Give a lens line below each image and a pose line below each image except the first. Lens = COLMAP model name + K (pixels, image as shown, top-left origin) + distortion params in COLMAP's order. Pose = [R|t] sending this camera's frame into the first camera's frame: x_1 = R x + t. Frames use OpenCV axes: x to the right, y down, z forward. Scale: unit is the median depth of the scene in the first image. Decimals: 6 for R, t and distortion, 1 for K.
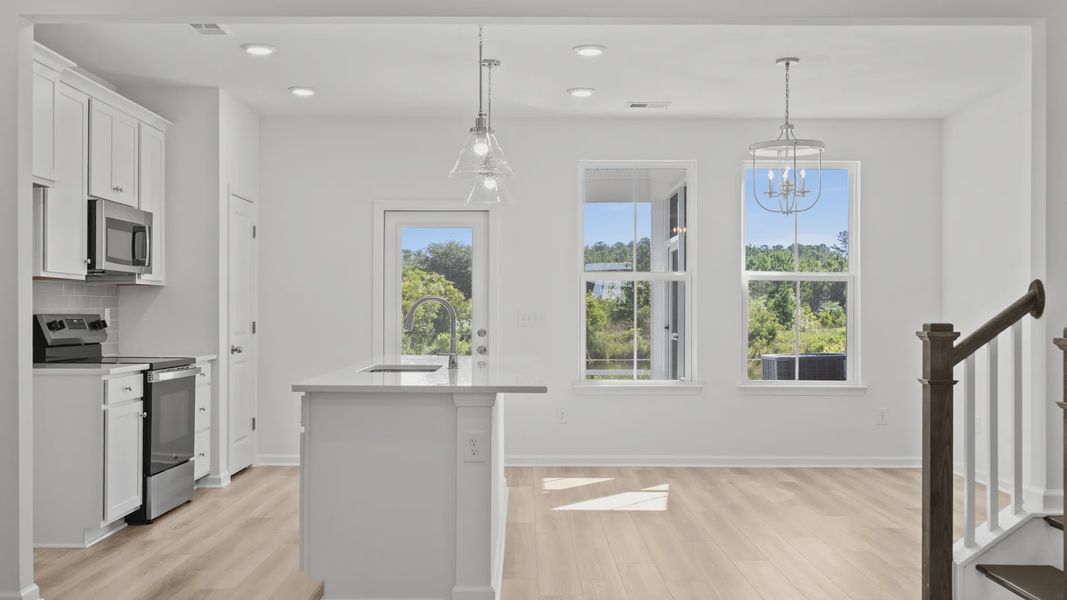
lens RADIAL K [[1098.0, 0, 530.7], [0, 1098.0, 301.4], [0, 0, 1]] dist [0.054143, 0.000000]
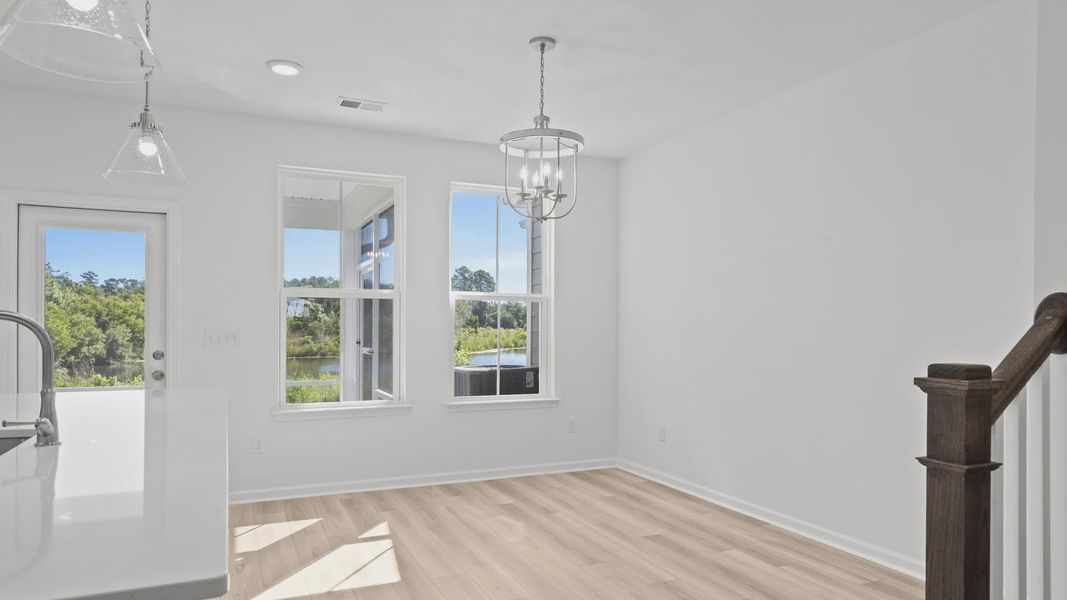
lens RADIAL K [[667.2, 0, 526.2], [0, 667.2, 329.3], [0, 0, 1]] dist [0.006066, 0.000113]
pose [[0.915345, -0.000264, 0.402669, 0.009856], [-0.006319, 0.999867, 0.015020, -0.001583], [-0.402620, -0.016293, 0.915222, 0.468013]]
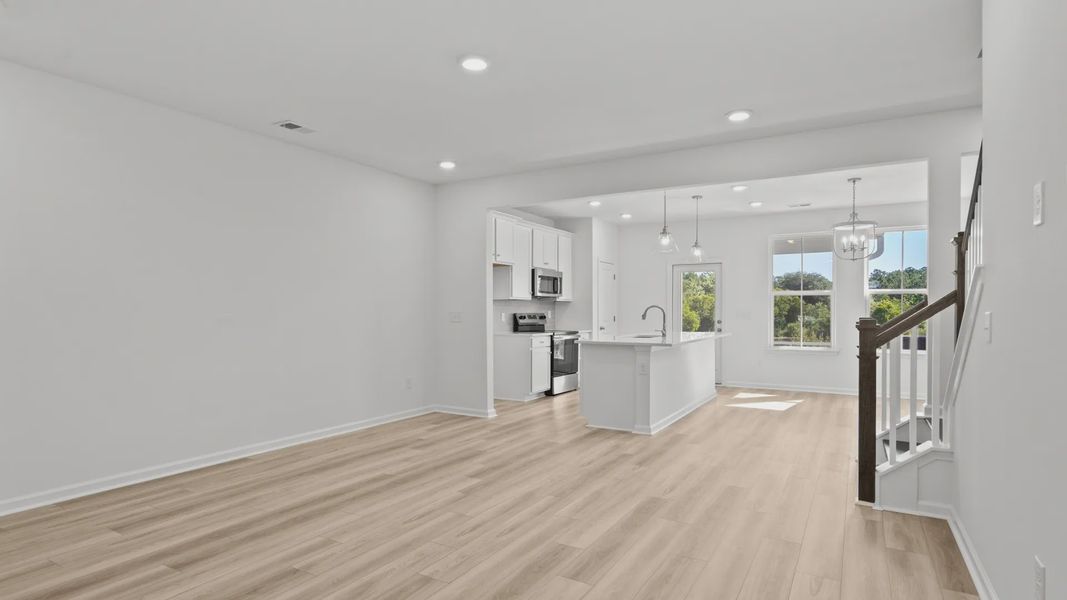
lens RADIAL K [[567.5, 0, 530.1], [0, 567.5, 311.0], [0, 0, 1]] dist [0.006051, 0.000270]
pose [[0.858587, -0.002354, -0.512662, 0.227942], [0.007161, 0.999947, 0.007403, -0.002931], [0.512618, -0.010027, 0.858559, -0.116386]]
